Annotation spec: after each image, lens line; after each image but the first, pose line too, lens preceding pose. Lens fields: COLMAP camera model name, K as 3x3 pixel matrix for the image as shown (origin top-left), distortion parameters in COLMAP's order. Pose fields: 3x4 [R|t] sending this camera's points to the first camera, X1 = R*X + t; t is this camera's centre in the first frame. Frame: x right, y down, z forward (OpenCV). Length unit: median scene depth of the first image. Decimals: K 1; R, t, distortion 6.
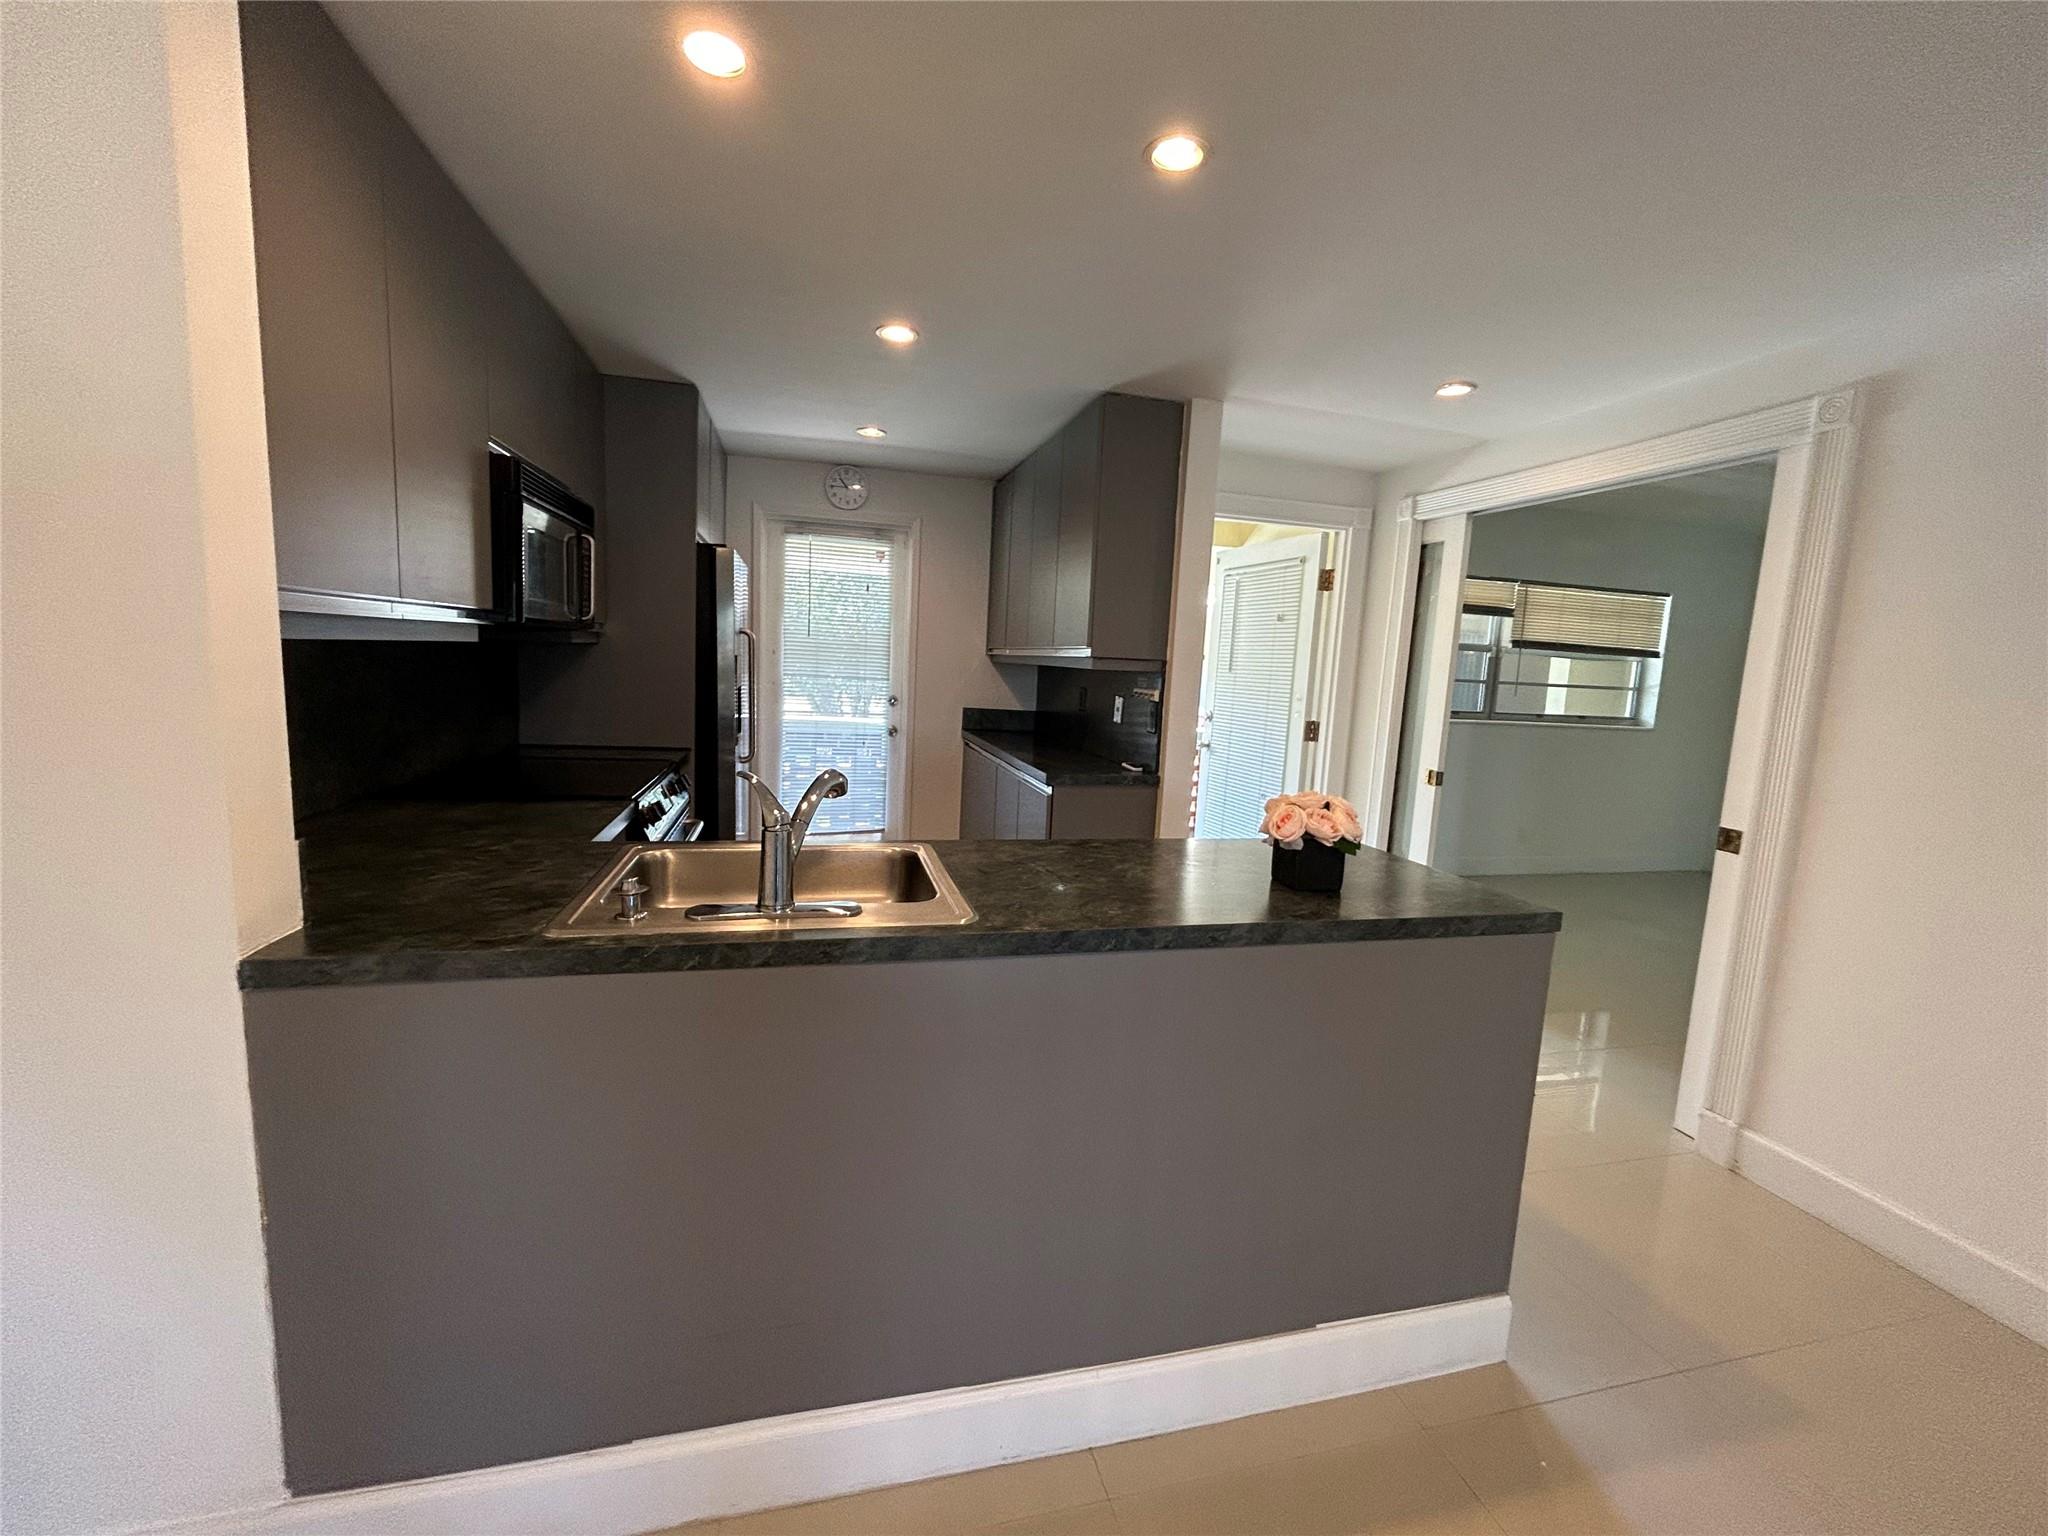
lens RADIAL K [[828.2, 0, 1023.1], [0, 828.2, 764.6], [0, 0, 1]] dist [-0.003667, 0.001062]
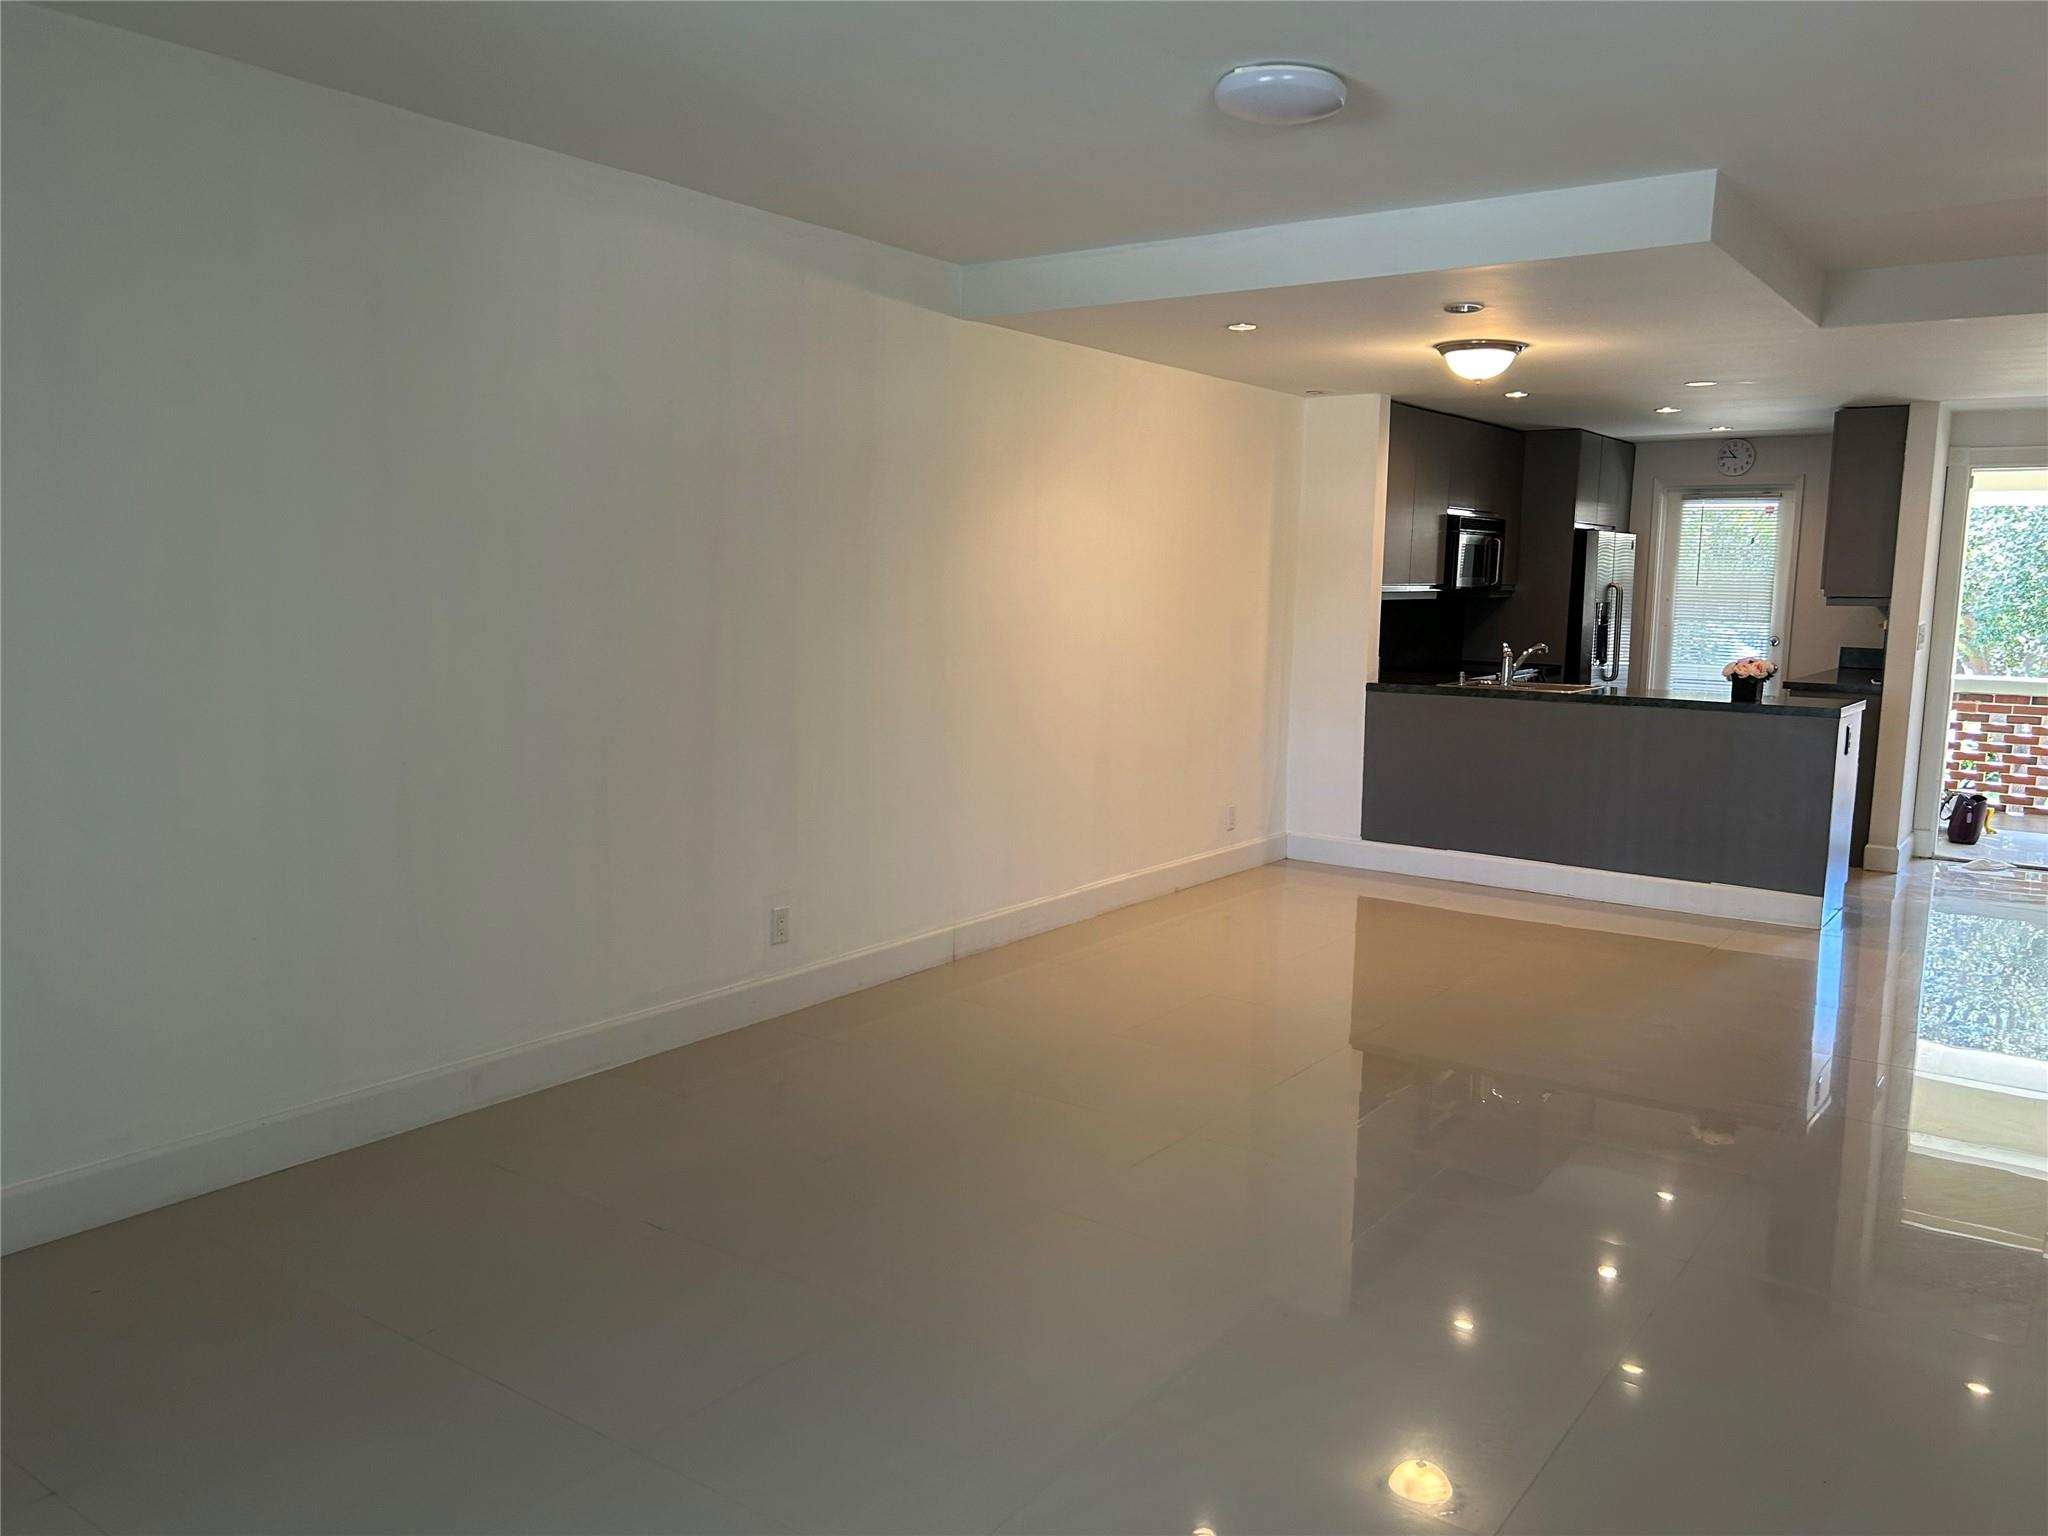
lens RADIAL K [[1543.7, 0, 1033.7], [0, 1543.7, 778.6], [0, 0, 1]] dist [0.056343, -0.073433]
pose [[0.641794, 0.061594, -0.764399, 1.055392], [-0.081617, 0.996594, 0.011777, 0.211542], [0.762521, 0.054830, 0.644635, -1.410061]]
